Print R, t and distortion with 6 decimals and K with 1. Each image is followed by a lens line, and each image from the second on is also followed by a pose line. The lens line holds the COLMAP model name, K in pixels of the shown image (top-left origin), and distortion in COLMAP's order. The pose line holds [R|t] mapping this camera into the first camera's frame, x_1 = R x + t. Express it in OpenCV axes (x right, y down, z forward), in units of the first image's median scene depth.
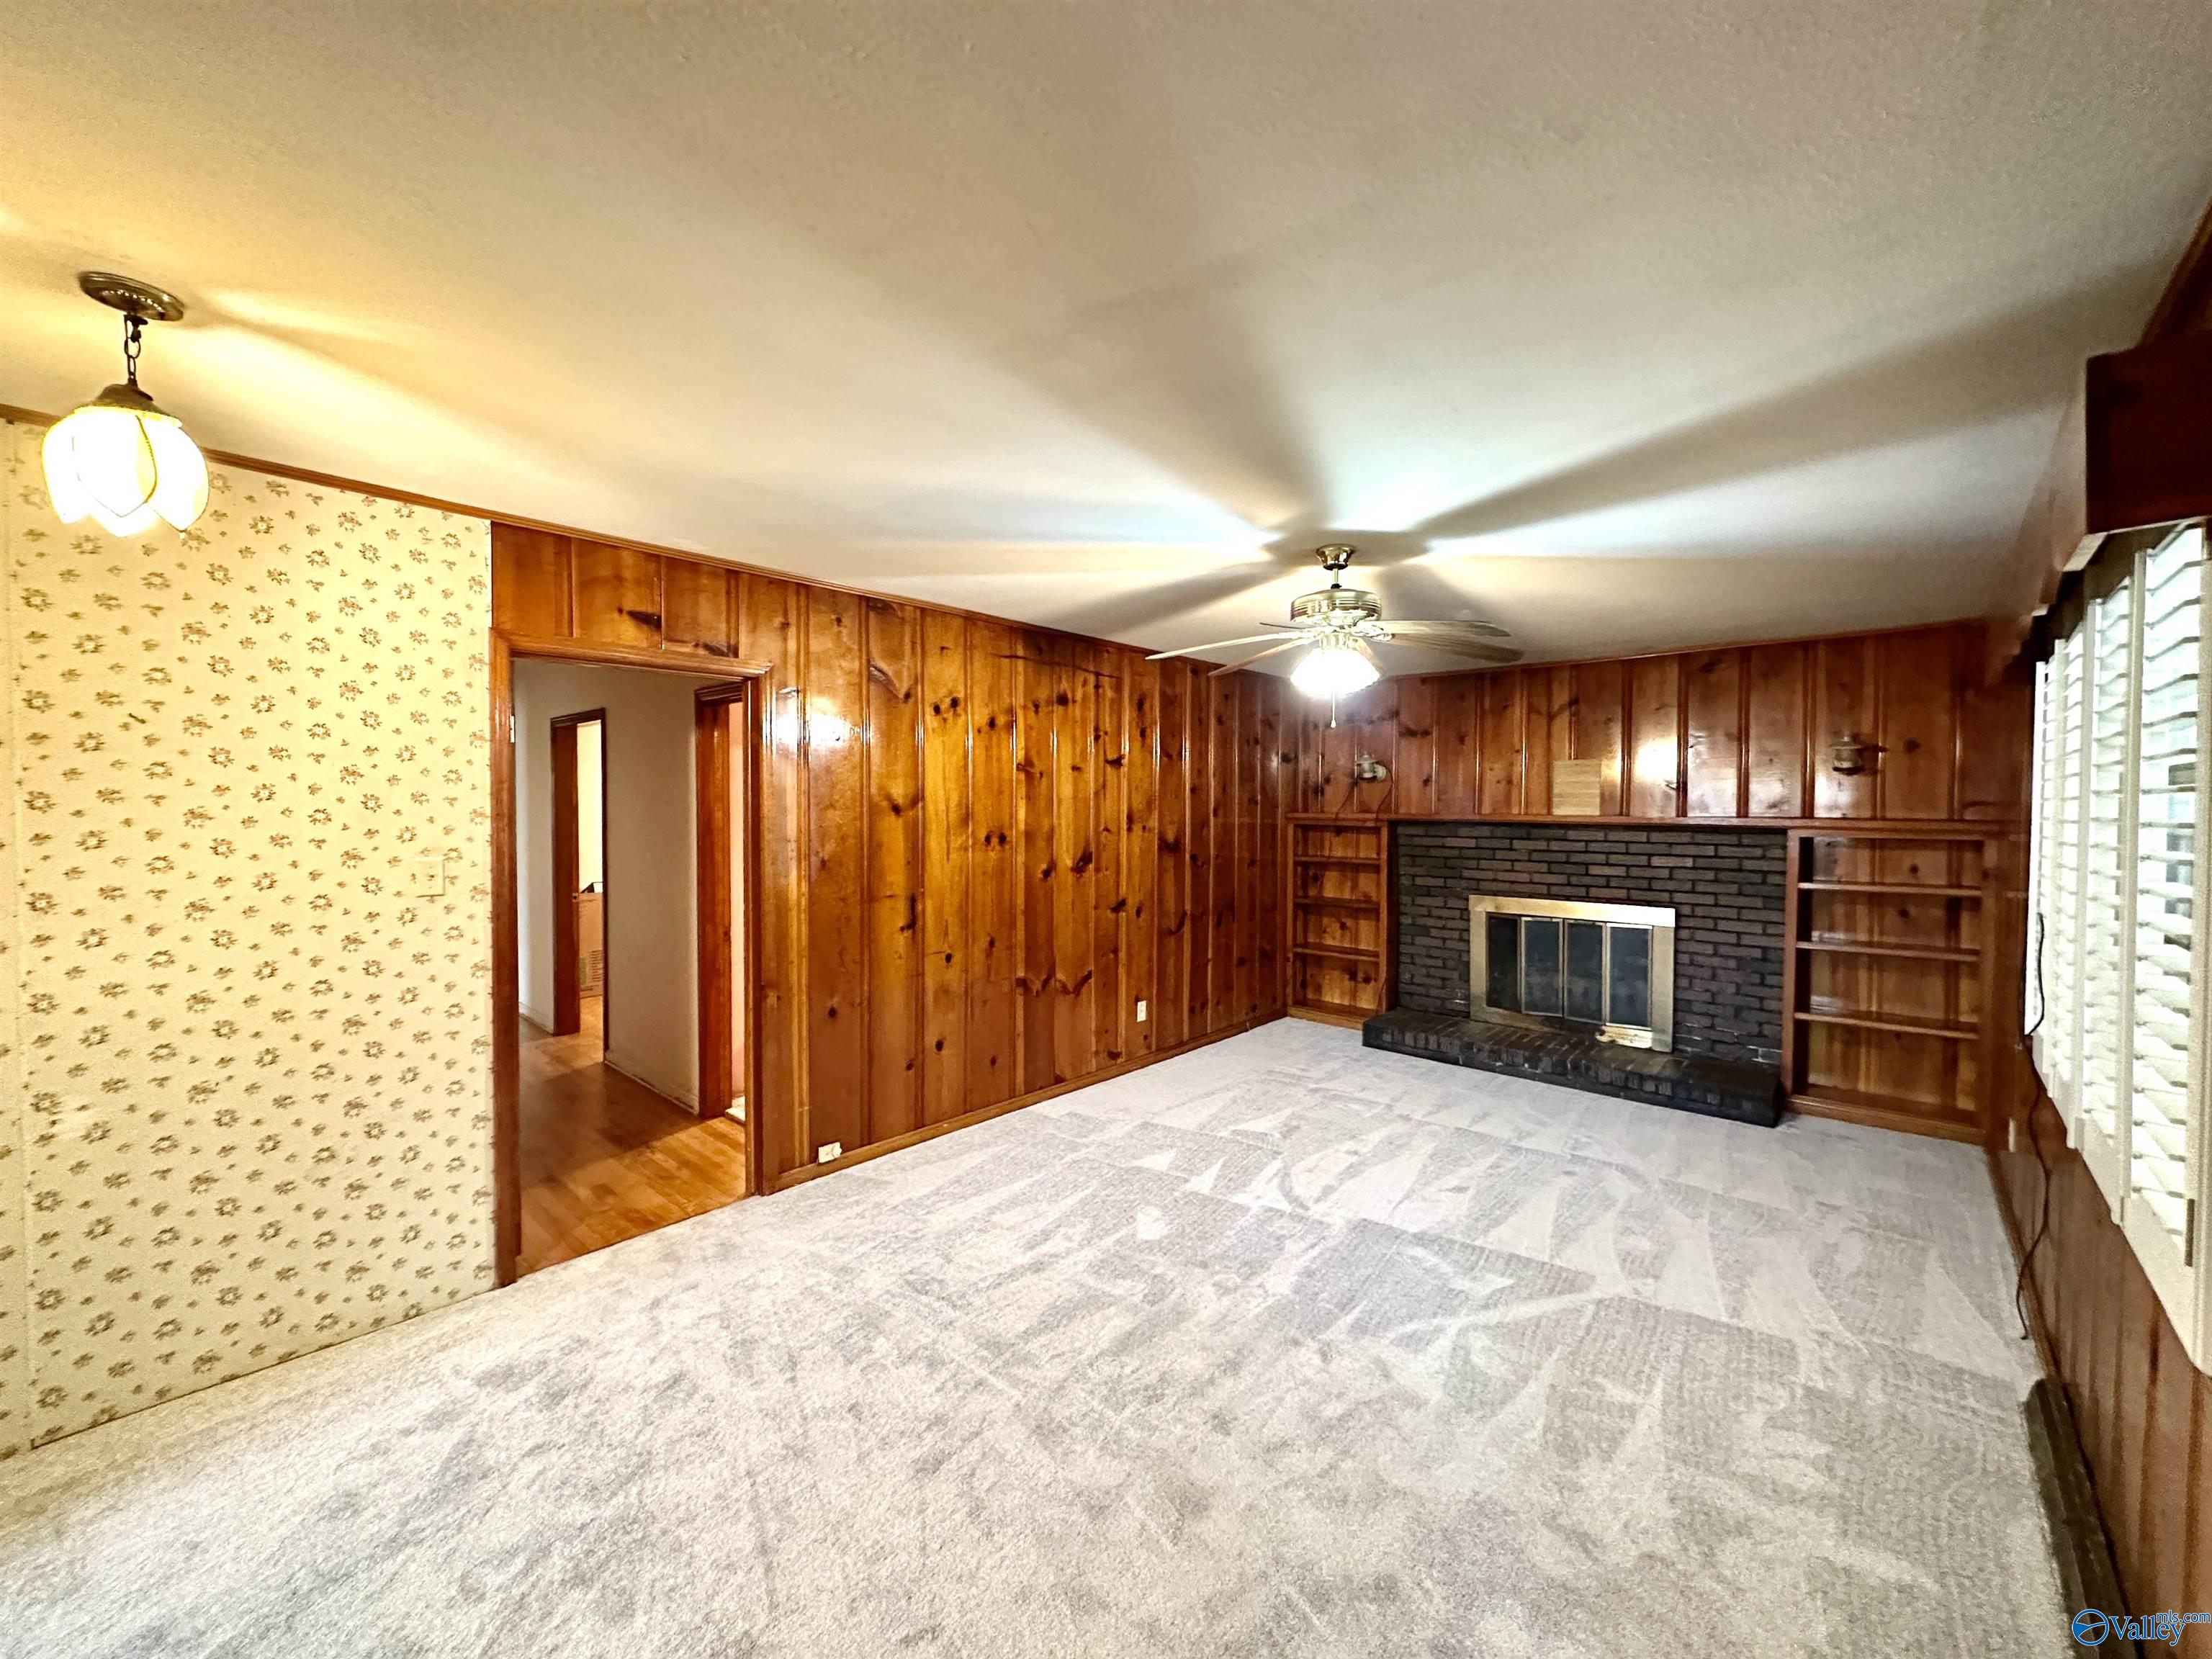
lens RADIAL K [[885.7, 0, 1107.9], [0, 885.7, 827.3], [0, 0, 1]] dist [0.001628, -0.000212]
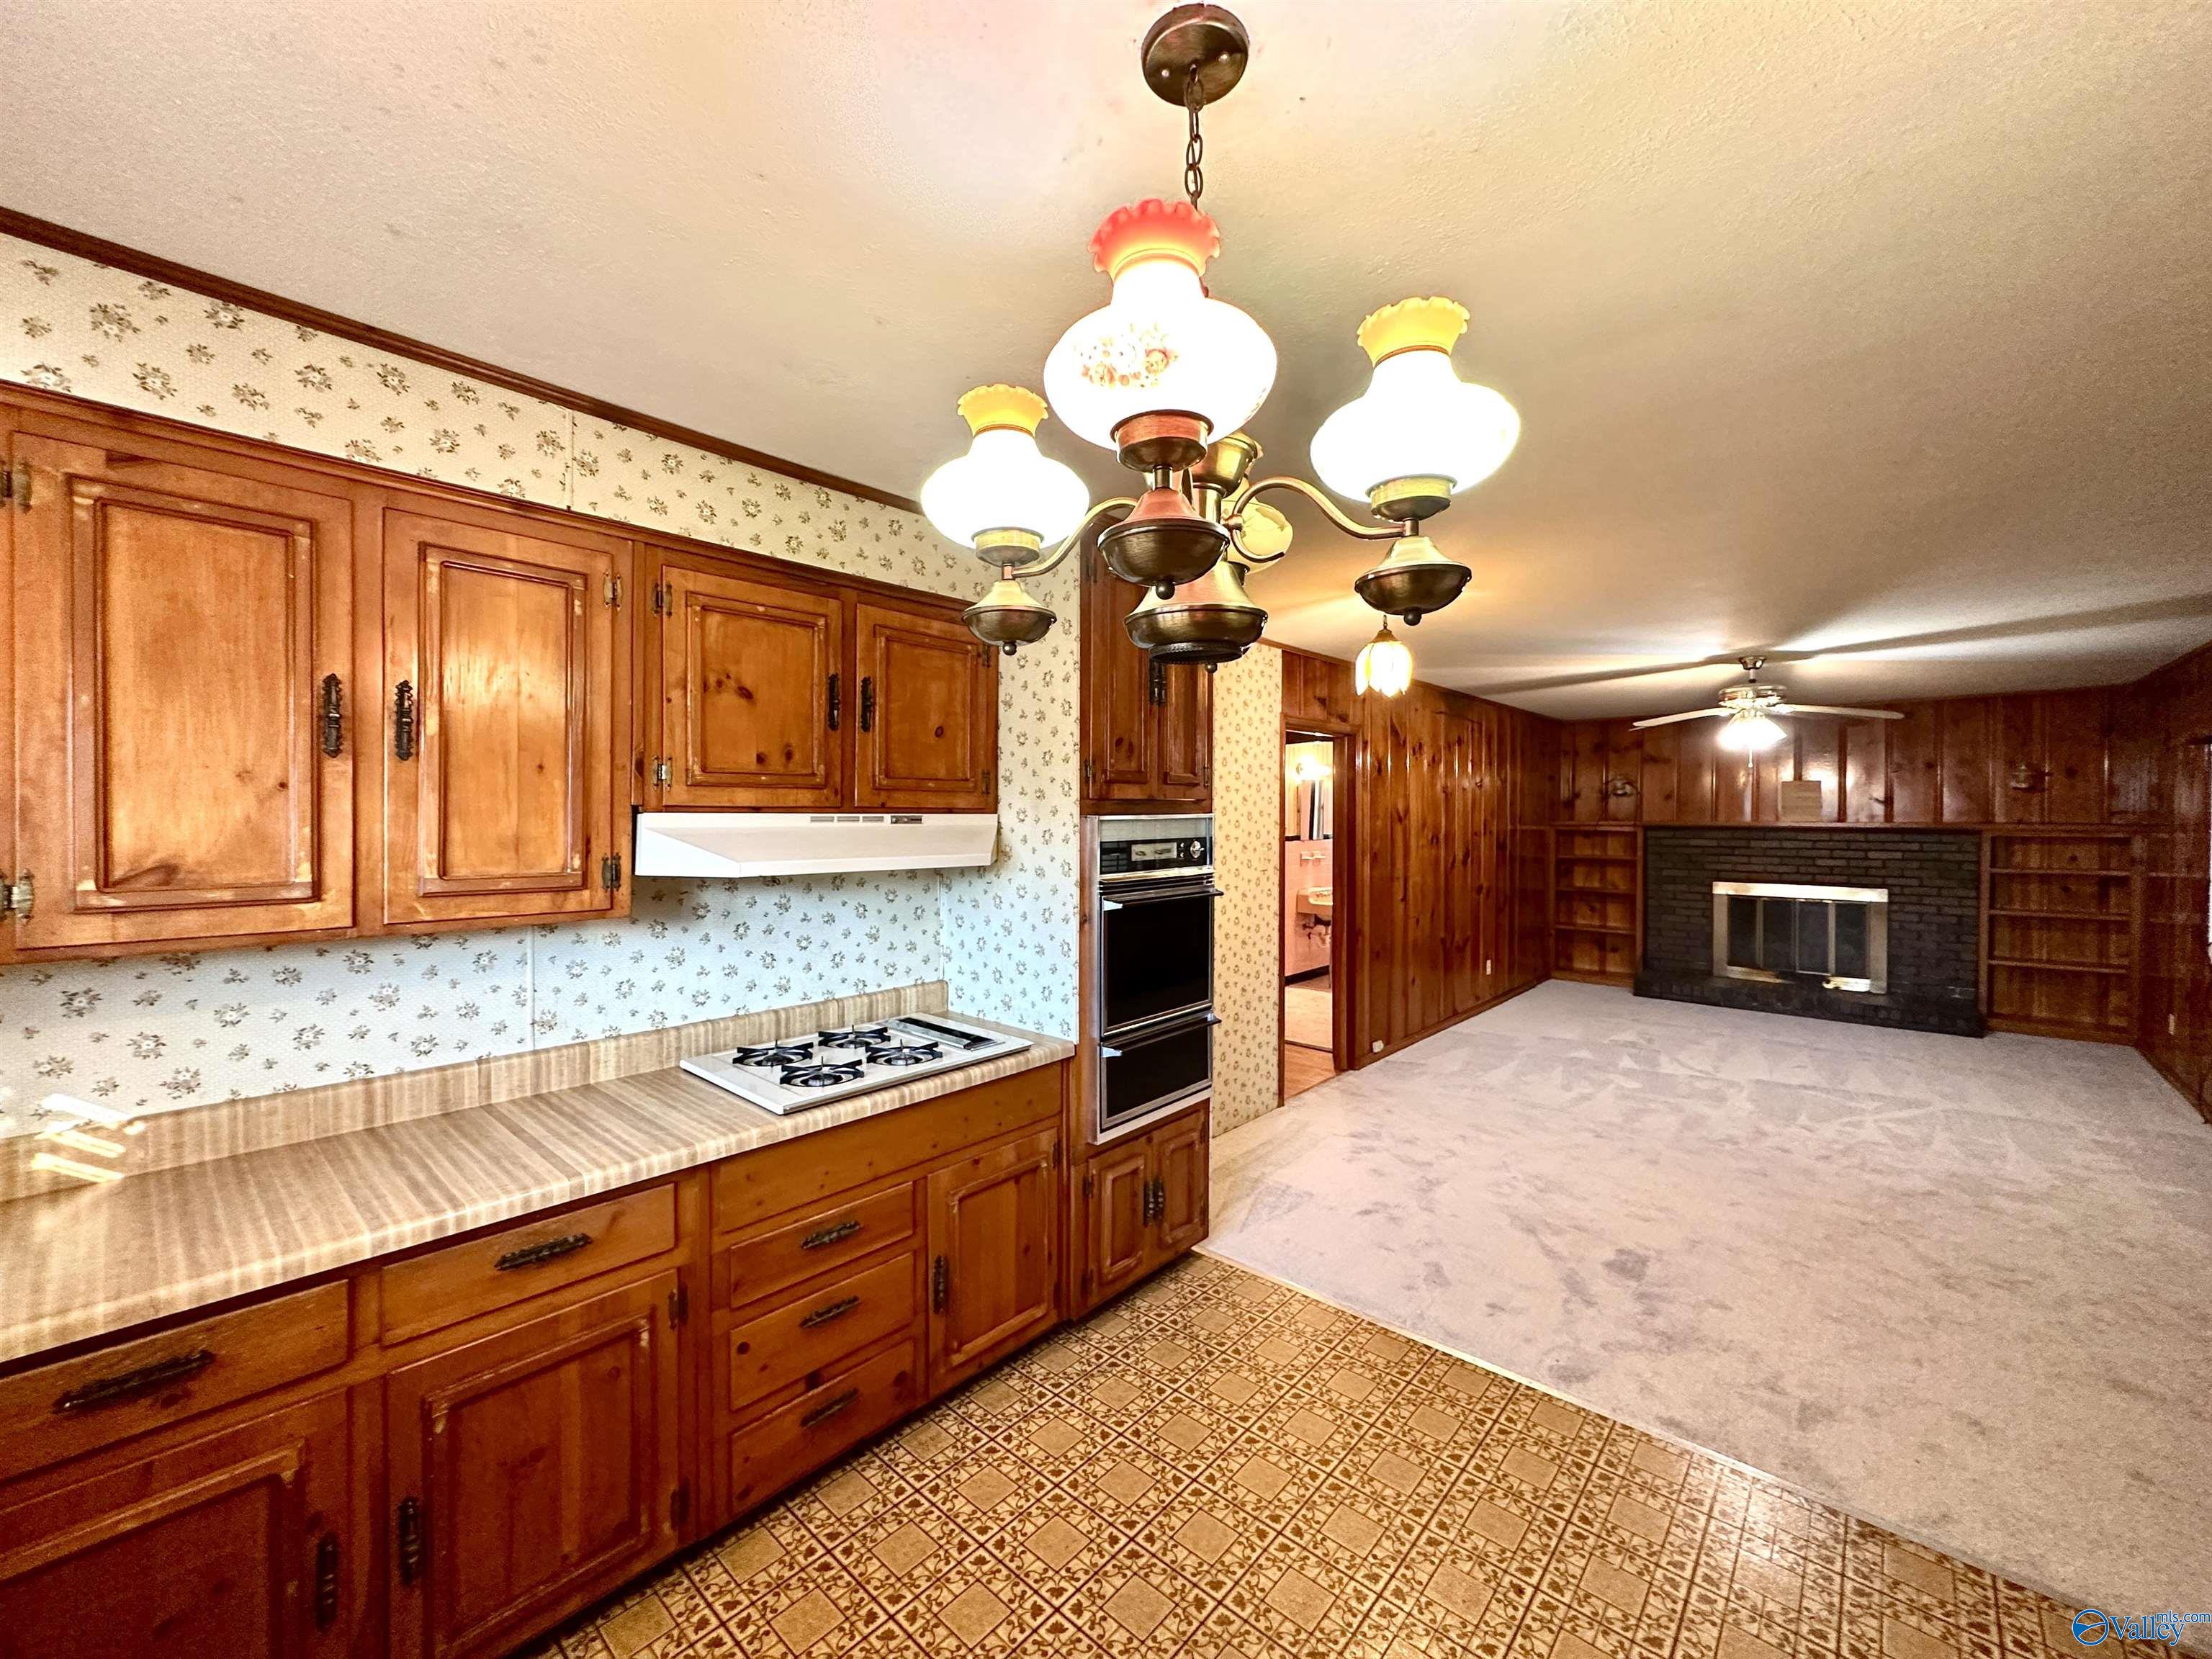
lens RADIAL K [[885.7, 0, 1110.8], [0, 885.7, 824.7], [0, 0, 1]] dist [0.001628, -0.000212]
pose [[0.999982, -0.005019, -0.003283, -0.563621], [0.004972, 0.999886, -0.014286, 0.005261], [0.003354, 0.014270, 0.999893, -0.384828]]
